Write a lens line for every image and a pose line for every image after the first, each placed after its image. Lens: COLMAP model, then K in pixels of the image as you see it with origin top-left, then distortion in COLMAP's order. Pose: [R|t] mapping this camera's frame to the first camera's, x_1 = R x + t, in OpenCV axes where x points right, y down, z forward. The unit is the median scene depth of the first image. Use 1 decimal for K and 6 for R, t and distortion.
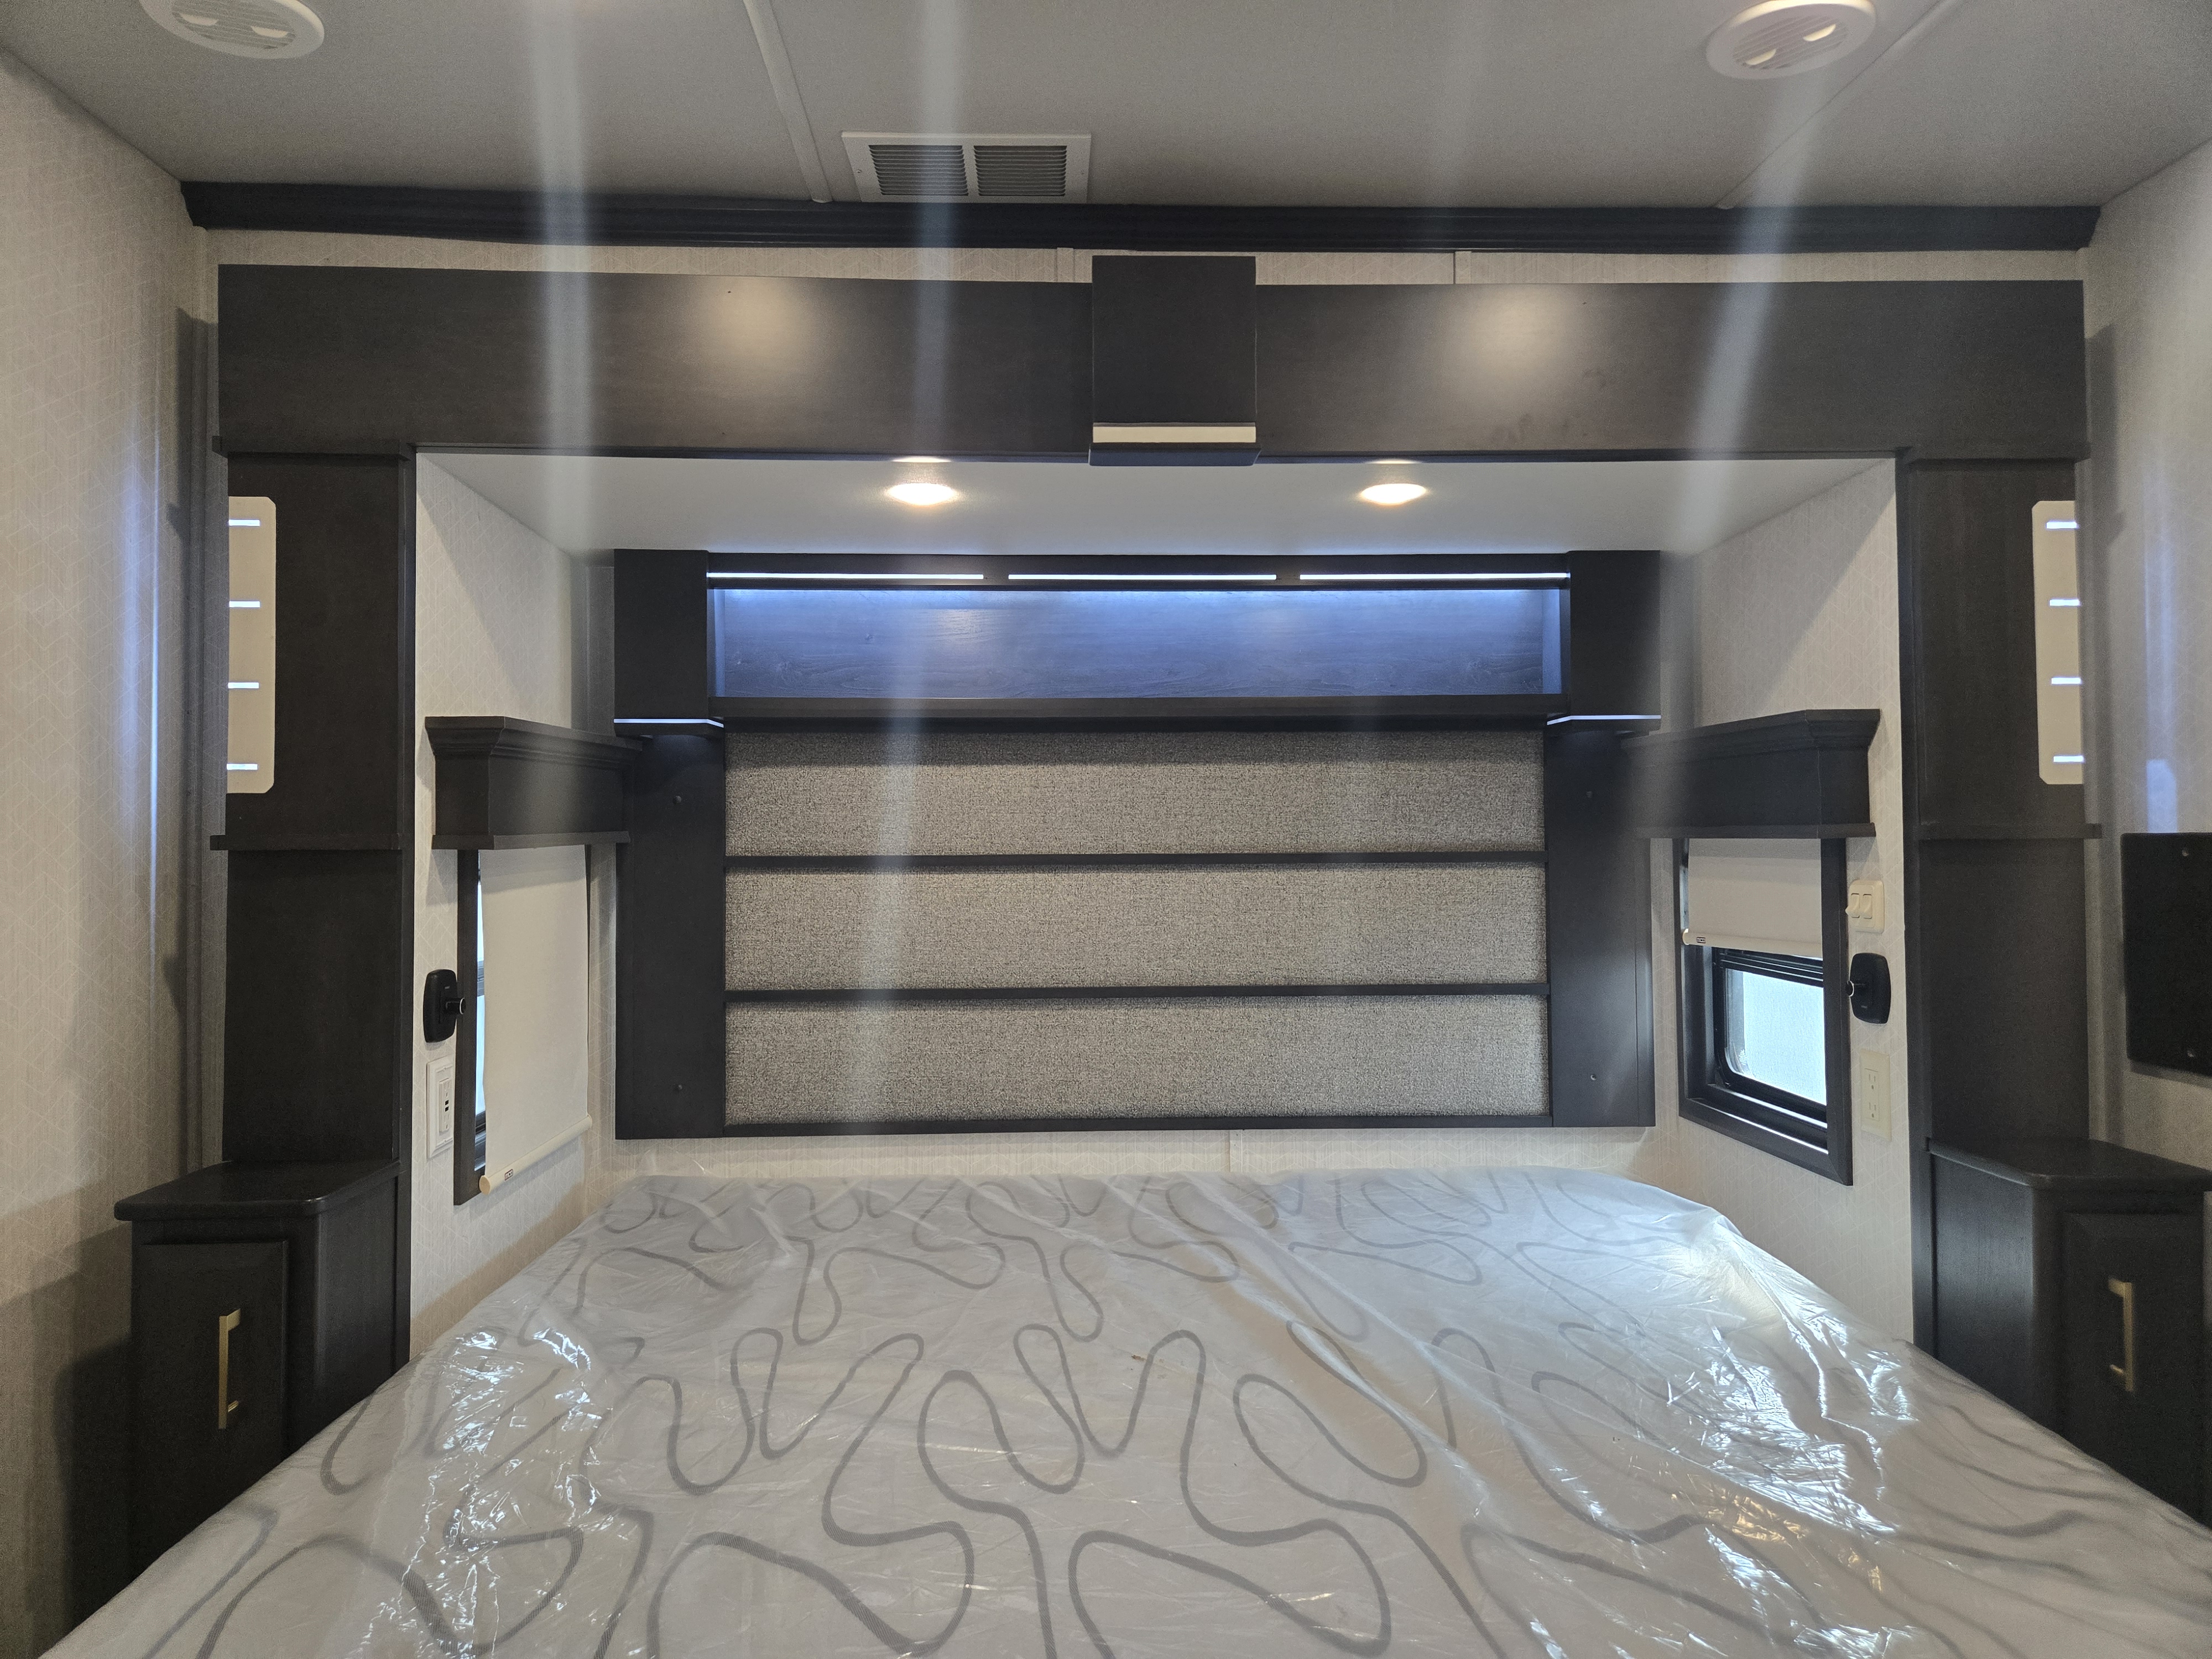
lens RADIAL K [[1489.1, 0, 1106.6], [0, 1489.1, 814.6], [0, 0, 1]] dist [0.069598, -0.056020]
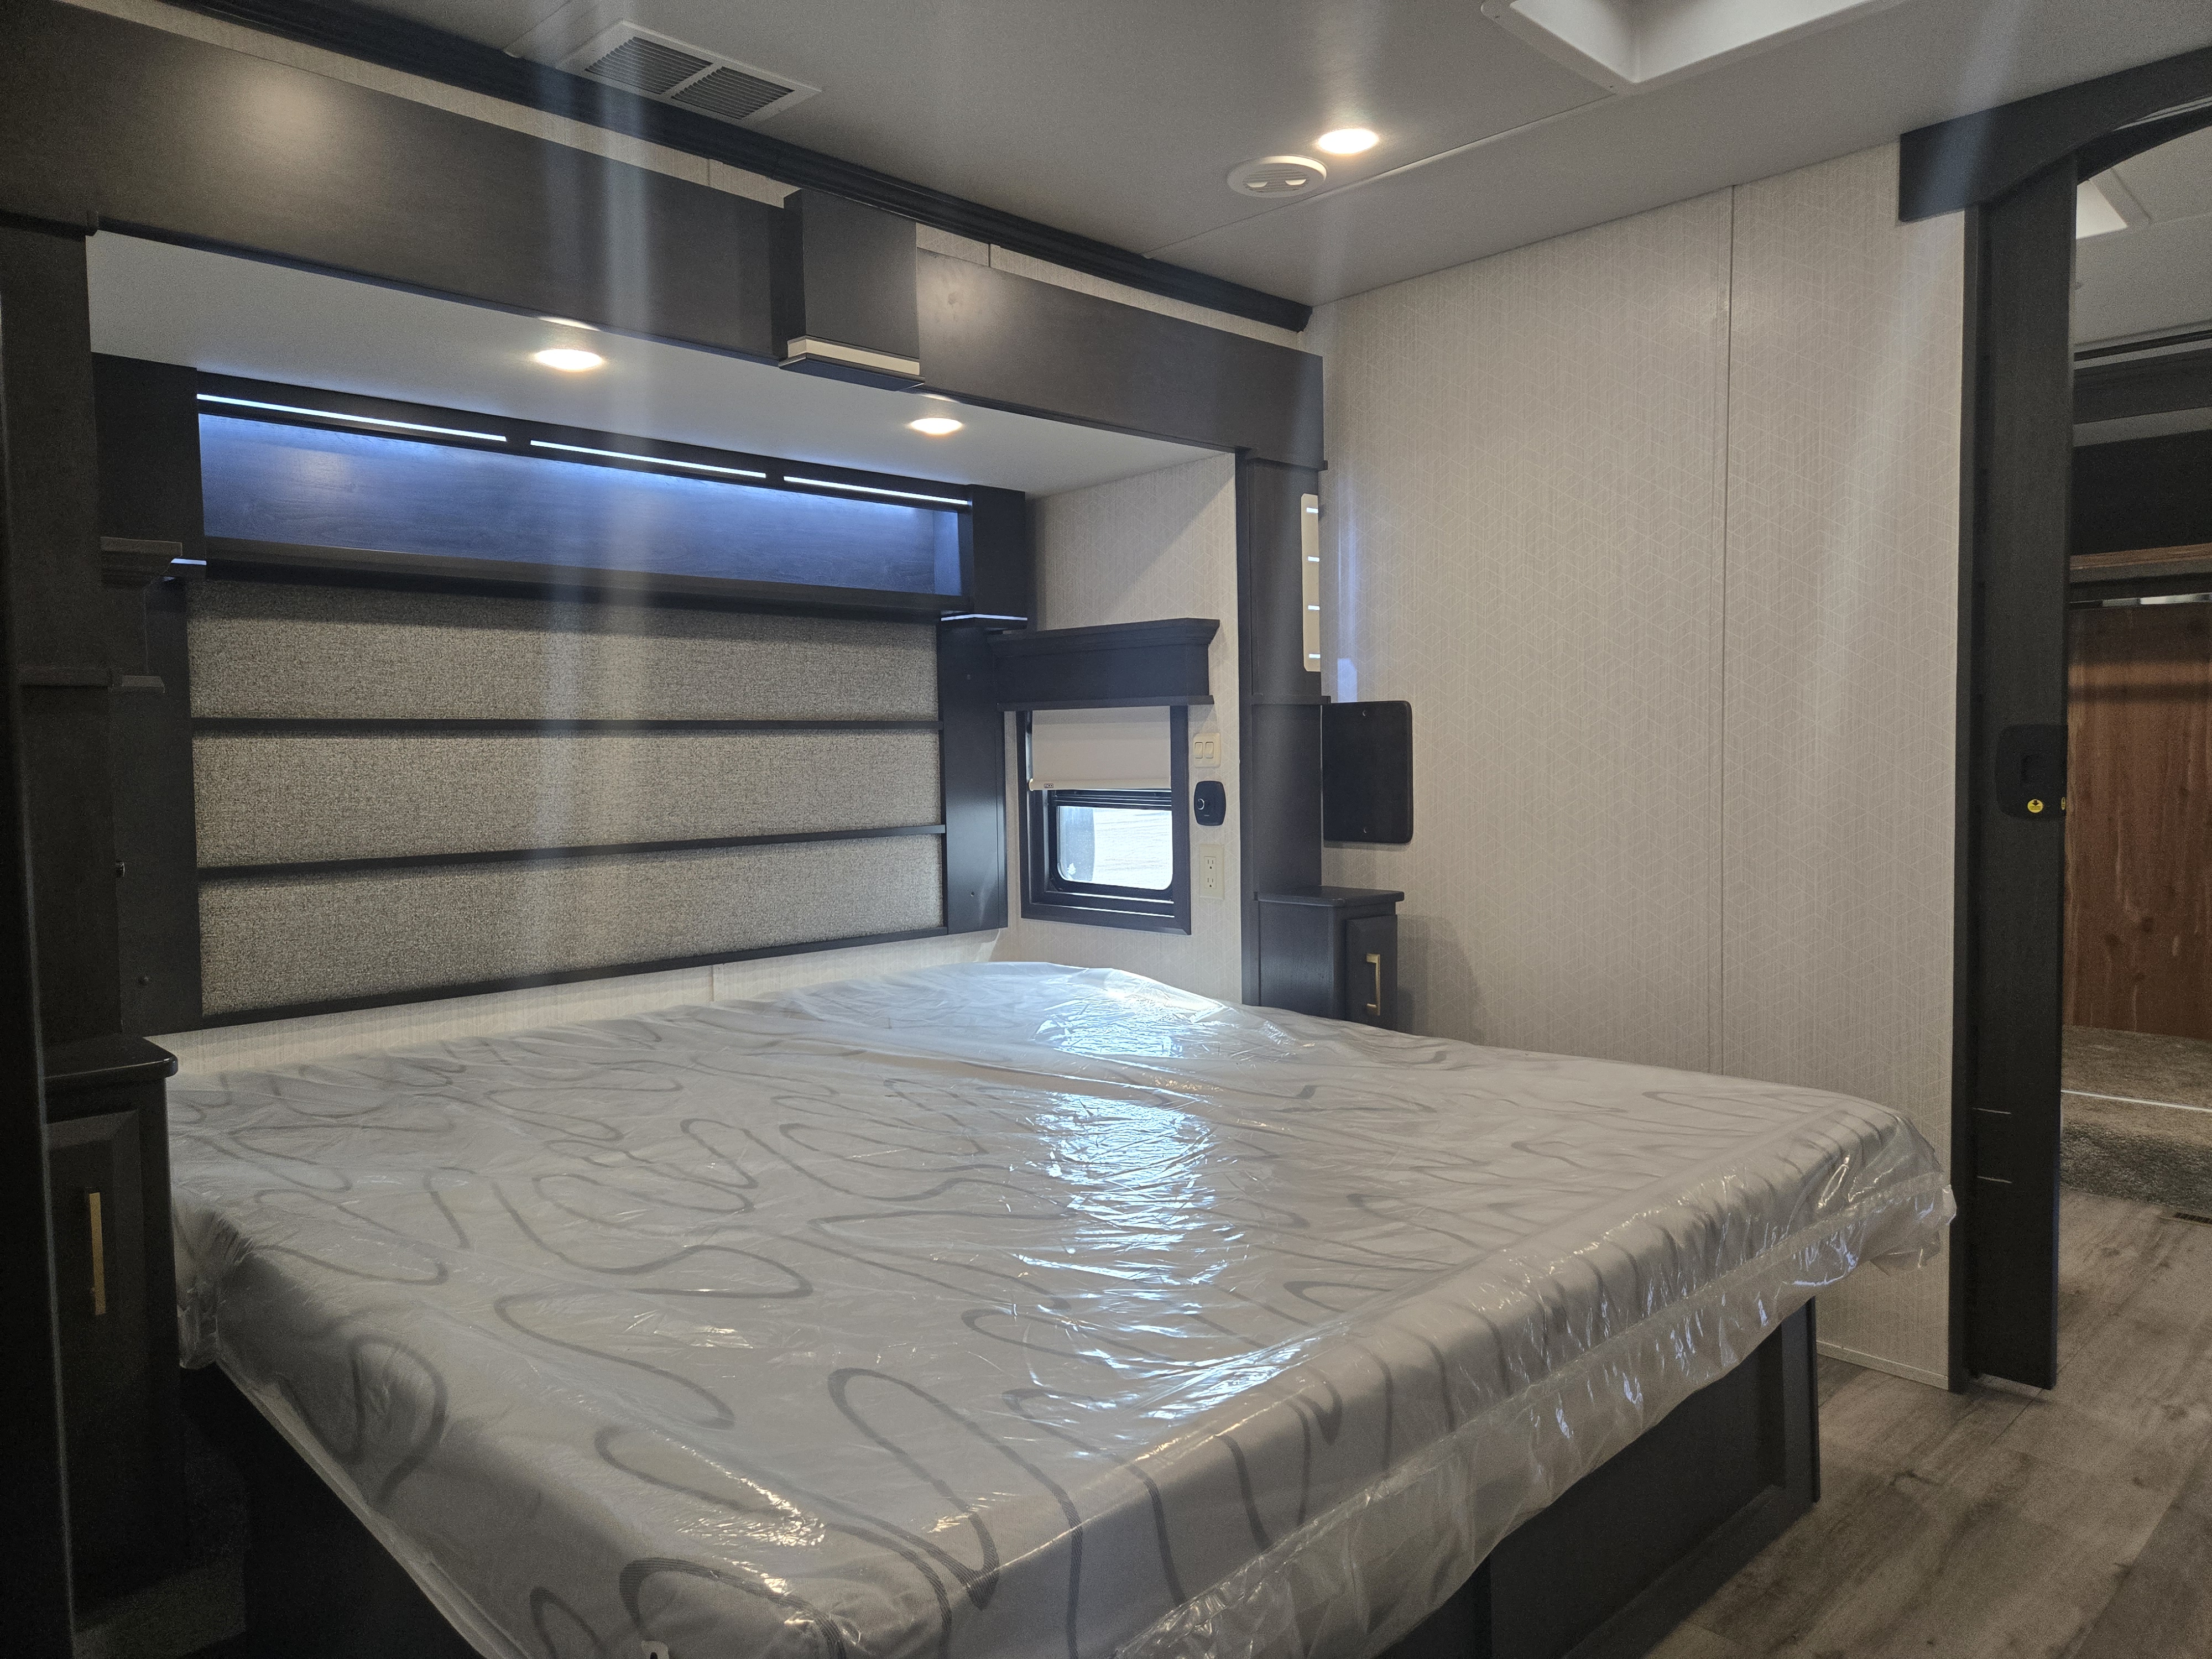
lens RADIAL K [[1489.1, 0, 1138.5], [0, 1489.1, 836.1], [0, 0, 1]] dist [0.069598, -0.056020]
pose [[0.735418, -0.046224, 0.676035, -0.452772], [-0.002659, 0.997466, 0.071094, 0.032377], [-0.677608, -0.054081, 0.733432, -0.046194]]
